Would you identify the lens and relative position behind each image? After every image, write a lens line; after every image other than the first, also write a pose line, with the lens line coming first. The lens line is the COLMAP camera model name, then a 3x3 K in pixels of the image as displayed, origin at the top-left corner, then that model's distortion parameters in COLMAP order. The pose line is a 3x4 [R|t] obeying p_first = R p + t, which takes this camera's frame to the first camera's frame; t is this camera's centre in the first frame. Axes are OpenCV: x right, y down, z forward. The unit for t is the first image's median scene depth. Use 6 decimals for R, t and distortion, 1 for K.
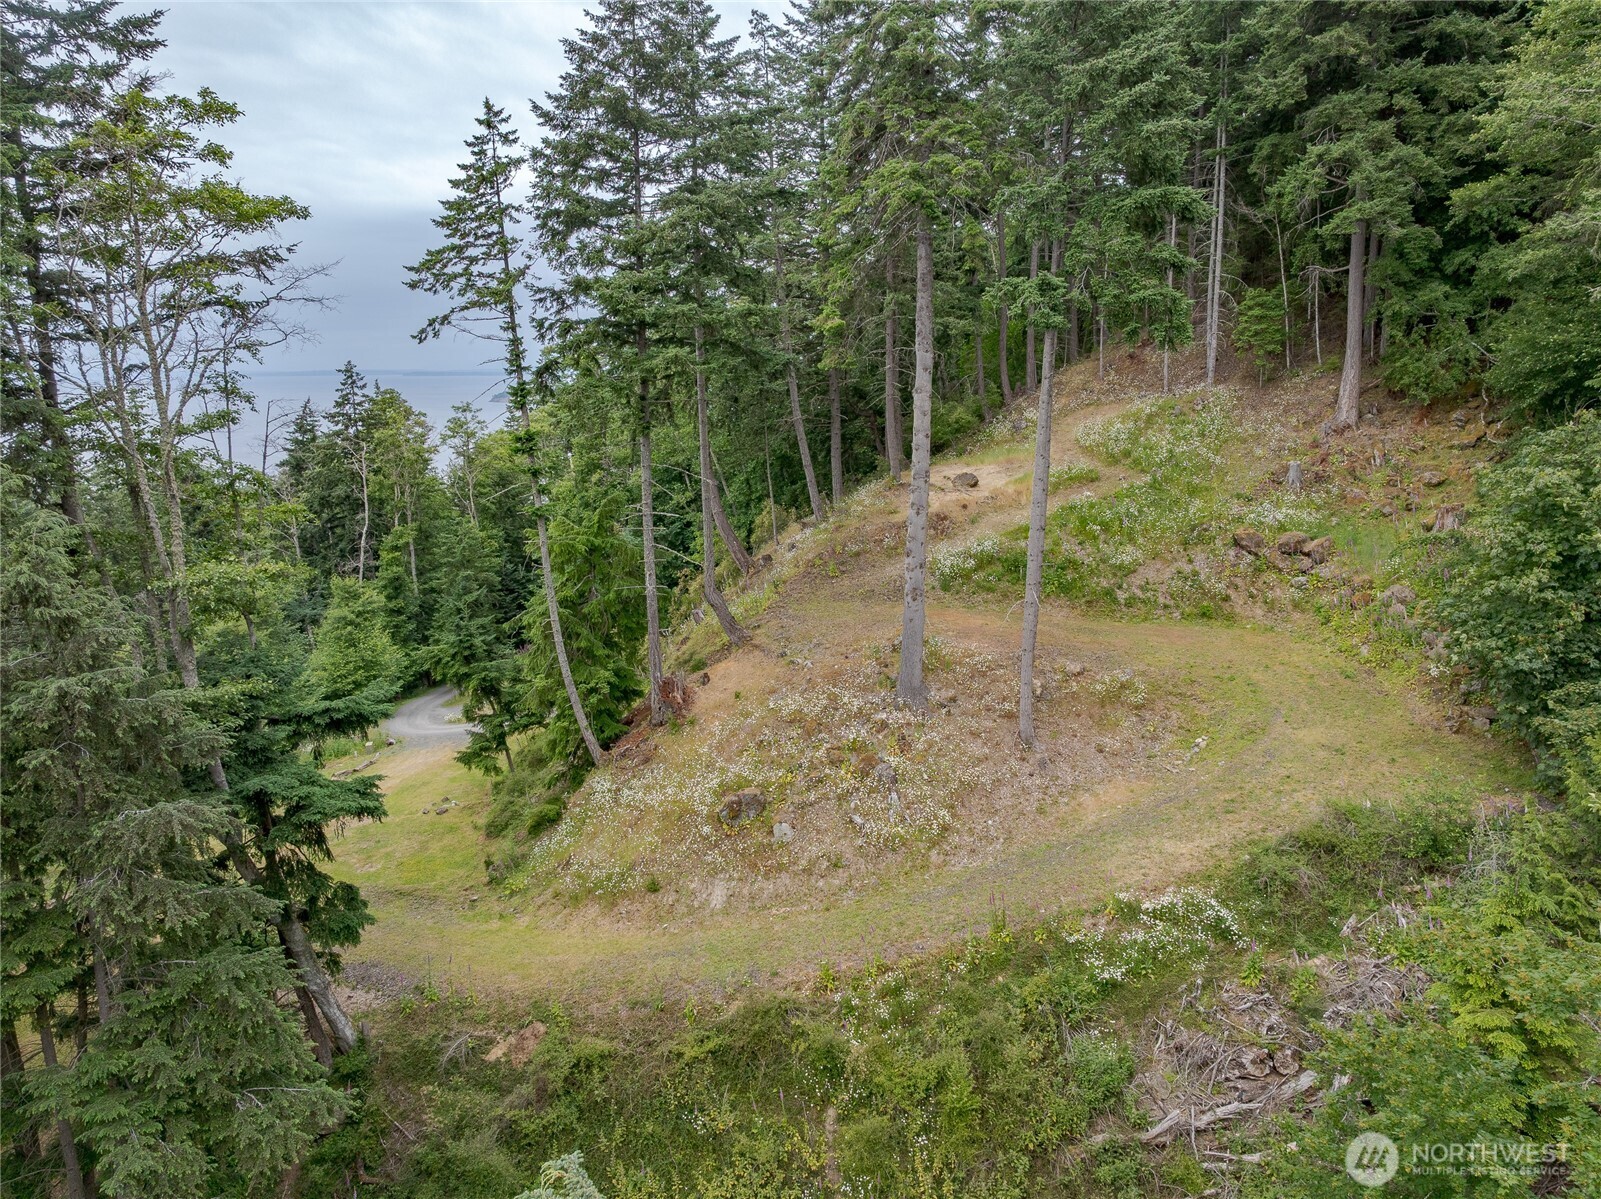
lens RADIAL K [[1134.8, 0, 815.6], [0, 1134.8, 592.6], [0, 0, 1]] dist [-0.038076, 0.012507]
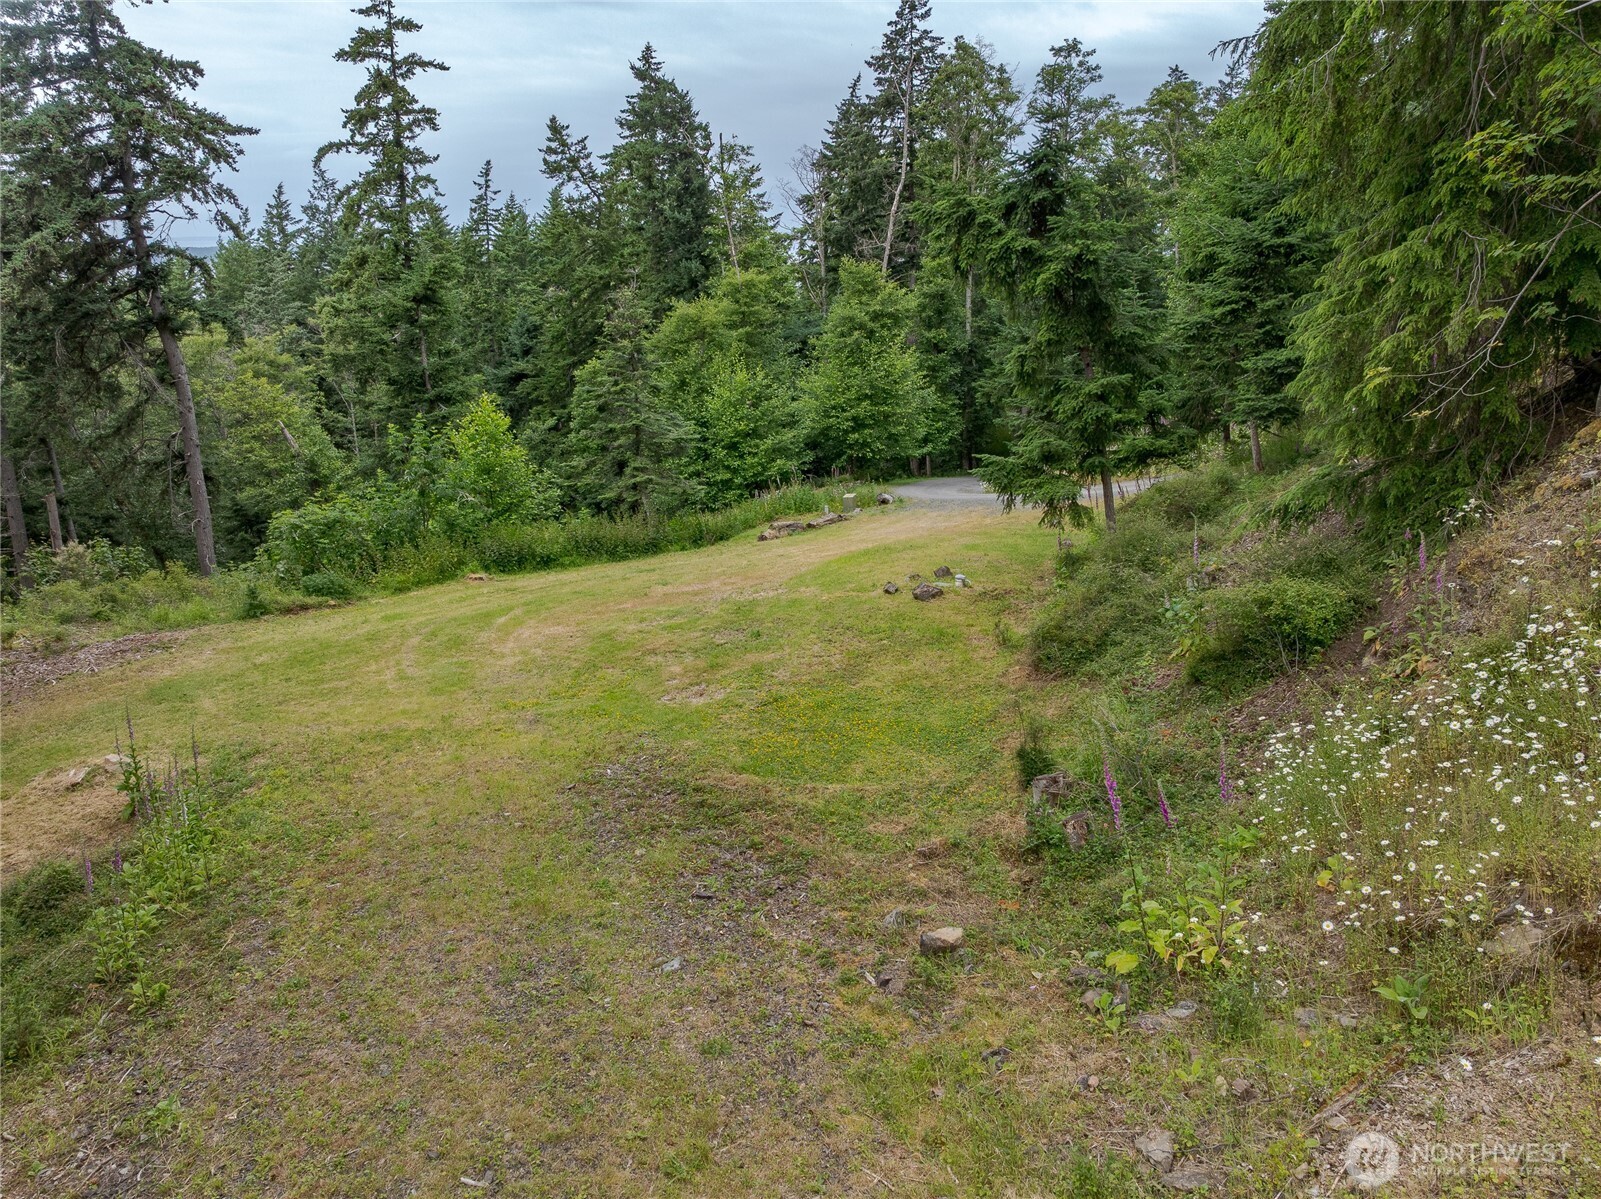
lens RADIAL K [[1134.8, 0, 799.0], [0, 1134.8, 597.1], [0, 0, 1]] dist [-0.038076, 0.012507]
pose [[0.873344, 0.152539, -0.462604, -0.189955], [-0.098930, 0.985455, 0.138175, 0.146807], [0.476952, -0.074909, 0.875731, 0.641367]]
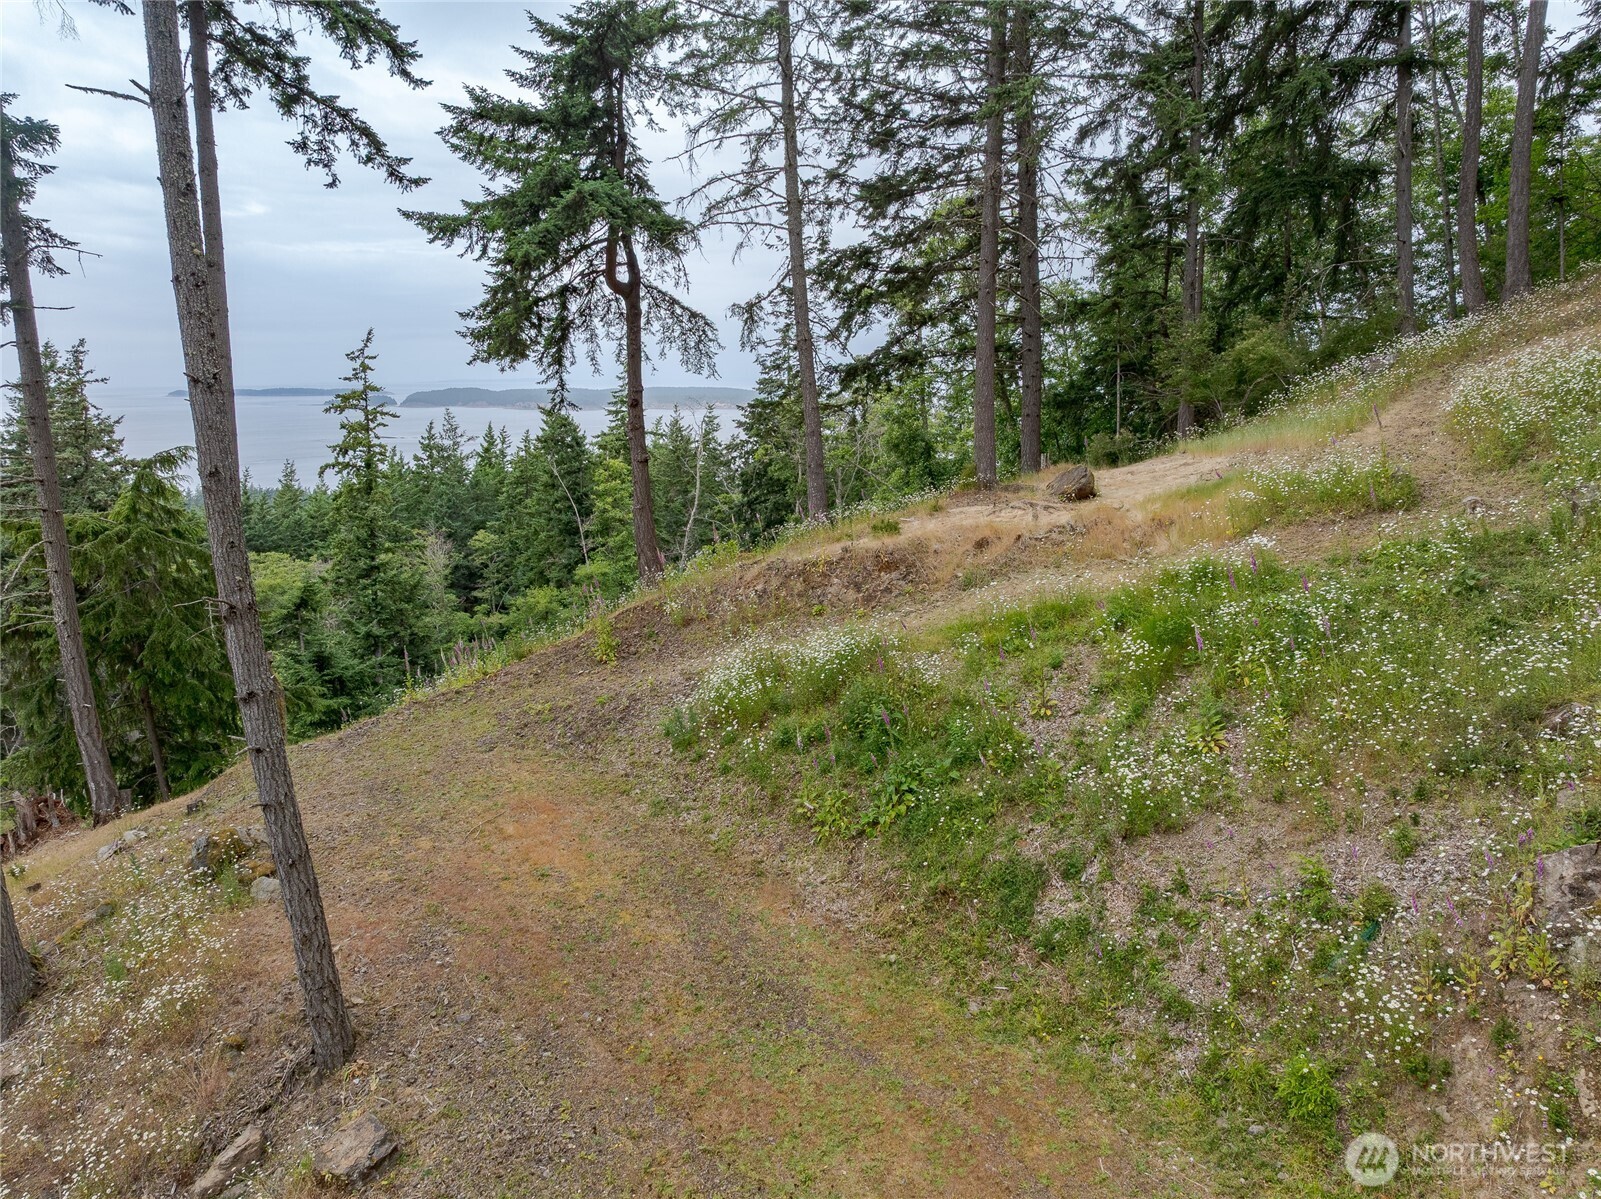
lens RADIAL K [[1134.8, 0, 803.7], [0, 1134.8, 598.6], [0, 0, 1]] dist [-0.038076, 0.012507]
pose [[0.732592, 0.131745, -0.667796, 0.378994], [-0.133478, 0.989847, 0.048852, -0.072795], [0.667452, 0.053347, 0.742739, 0.709105]]
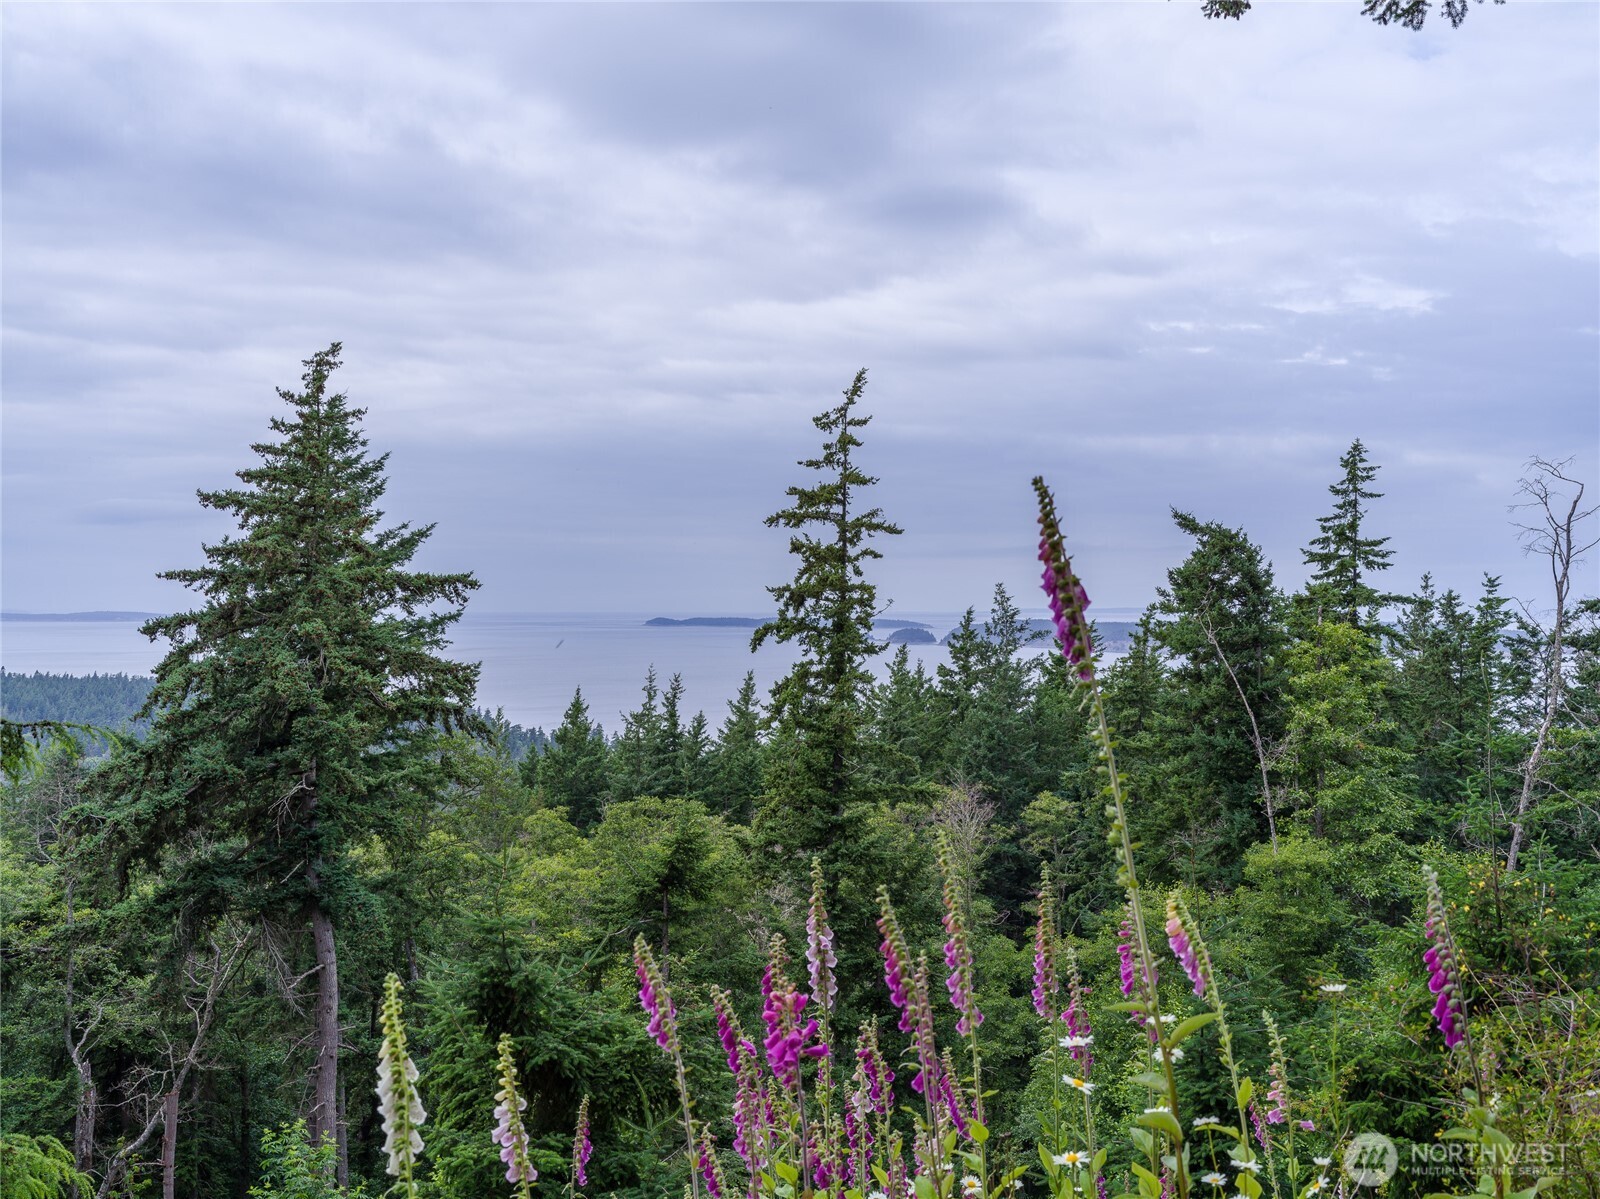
lens RADIAL K [[1718.6, 0, 781.1], [0, 1718.6, 579.0], [0, 0, 1]] dist [0.002947, 0.000000]
pose [[0.381362, -0.011417, -0.924355, 0.002358], [-0.184499, 0.978866, -0.088210, -0.016964], [0.905827, 0.204183, 0.371196, 0.949405]]
